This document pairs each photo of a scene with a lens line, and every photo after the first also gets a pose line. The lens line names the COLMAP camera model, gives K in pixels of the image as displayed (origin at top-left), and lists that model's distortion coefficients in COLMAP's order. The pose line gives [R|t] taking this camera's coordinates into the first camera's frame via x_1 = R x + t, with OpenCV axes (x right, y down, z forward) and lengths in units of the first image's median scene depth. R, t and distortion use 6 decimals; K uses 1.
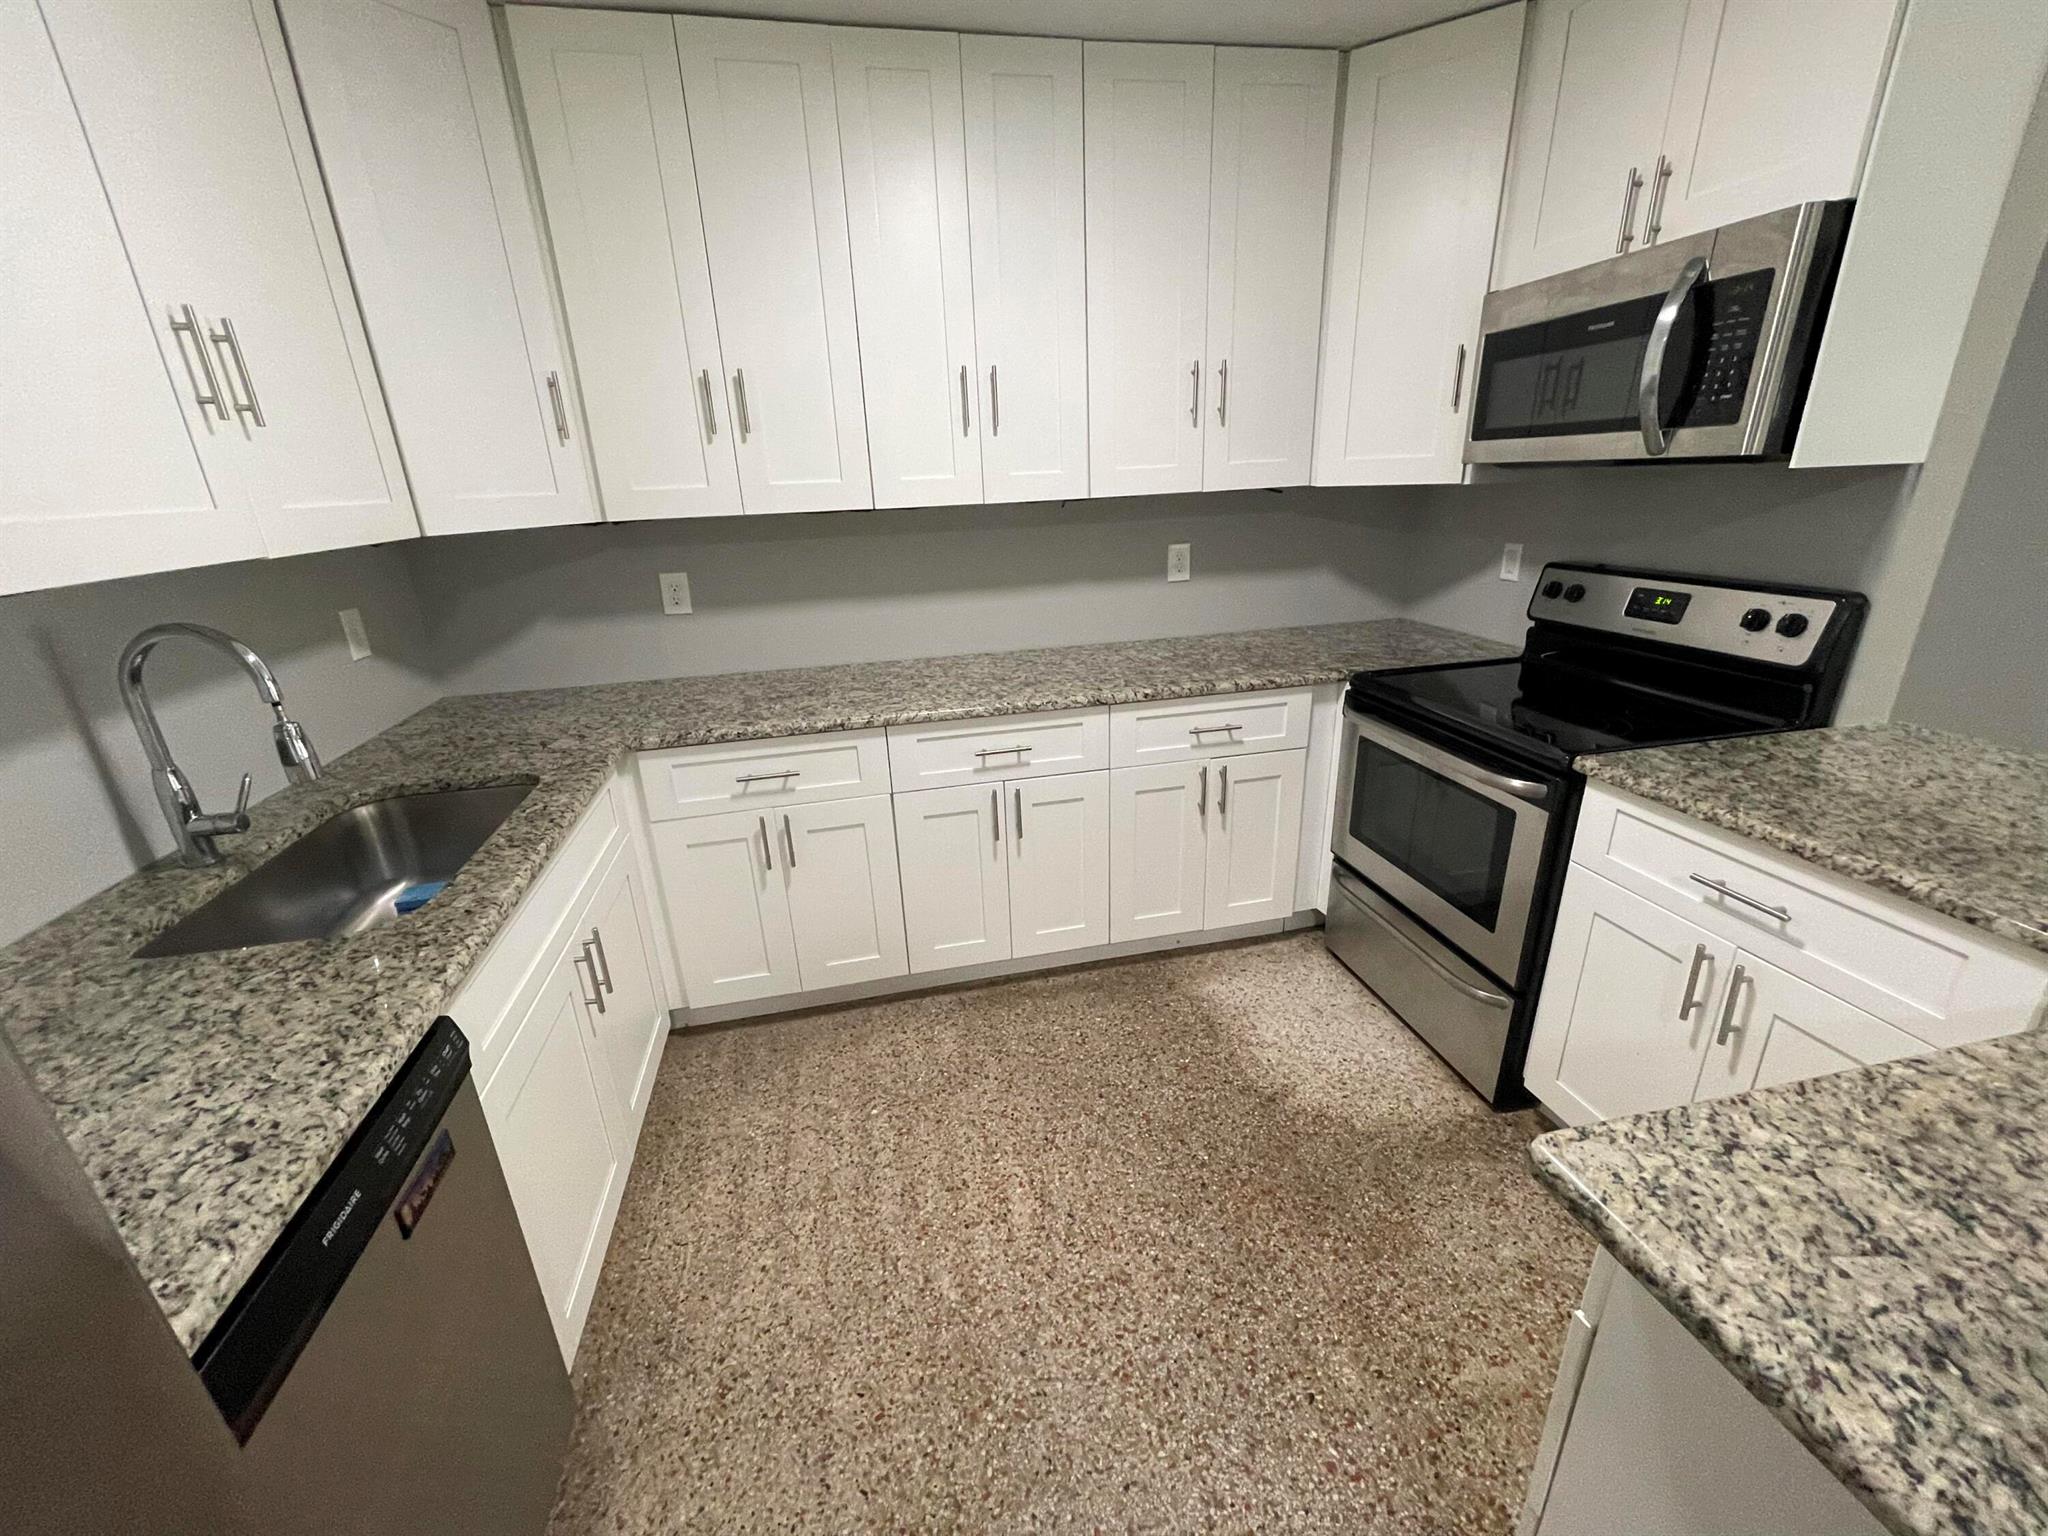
lens RADIAL K [[827.1, 0, 1018.1], [0, 827.1, 775.6], [0, 0, 1]] dist [0.002025, 0.000059]
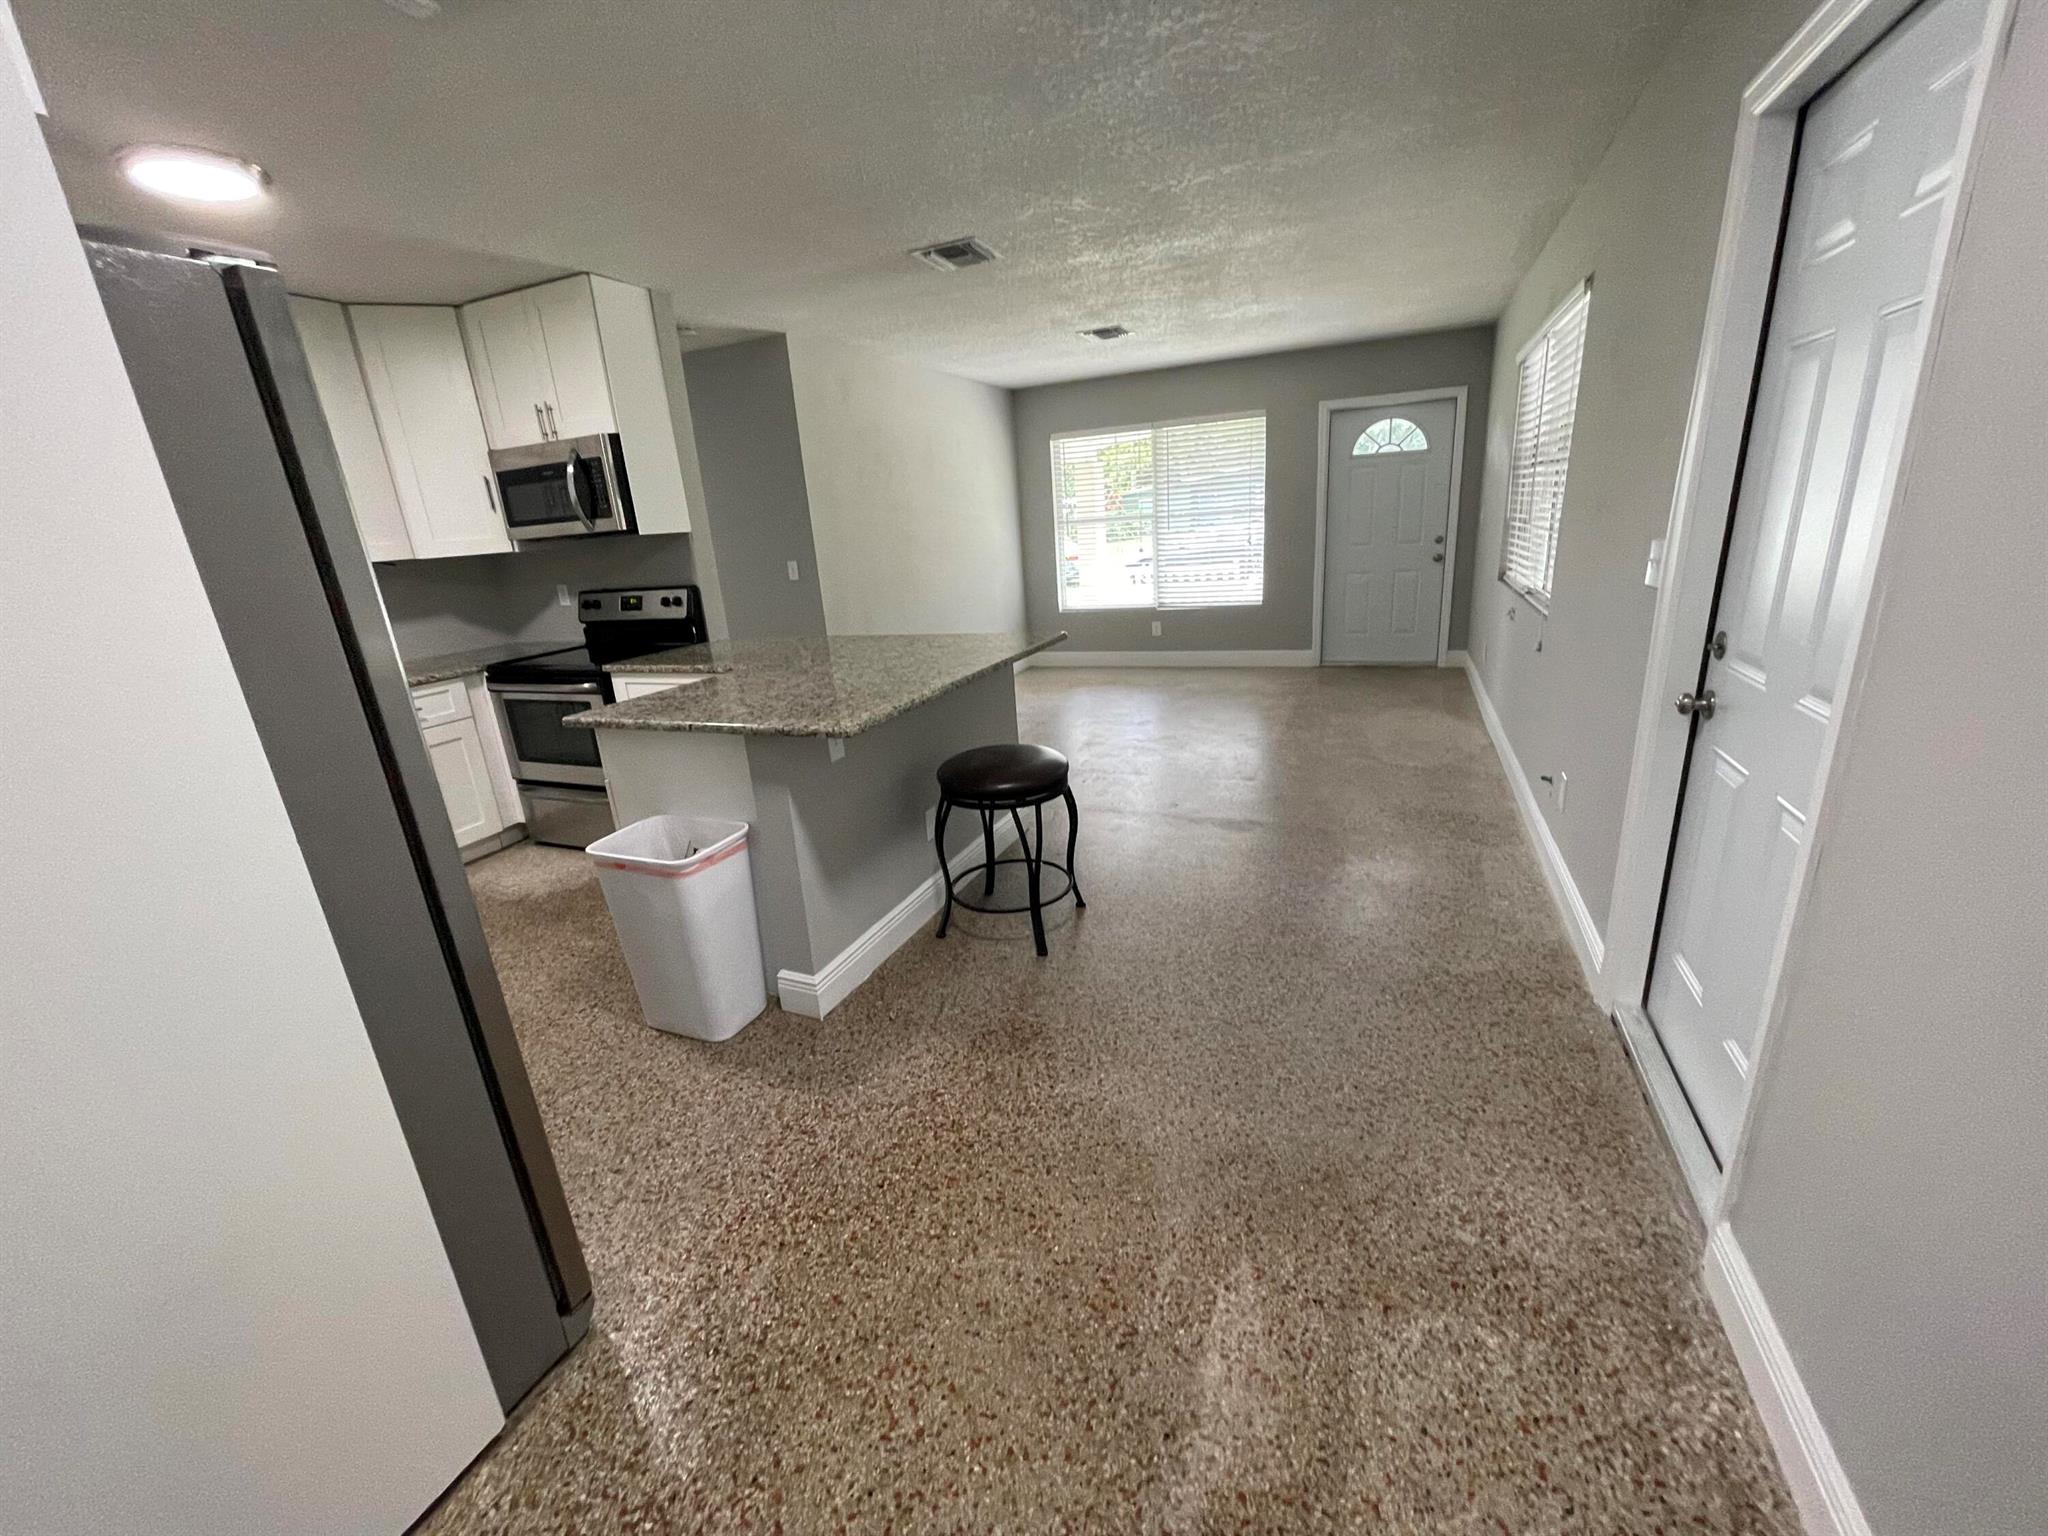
lens RADIAL K [[824.3, 0, 1014.4], [0, 824.3, 770.9], [0, 0, 1]] dist [-0.011645, -0.000051]
pose [[0.583921, -0.242194, 0.774841, -0.388177], [0.325267, 0.944297, 0.050040, 0.439996], [-0.743800, 0.222811, 0.630172, -0.998231]]
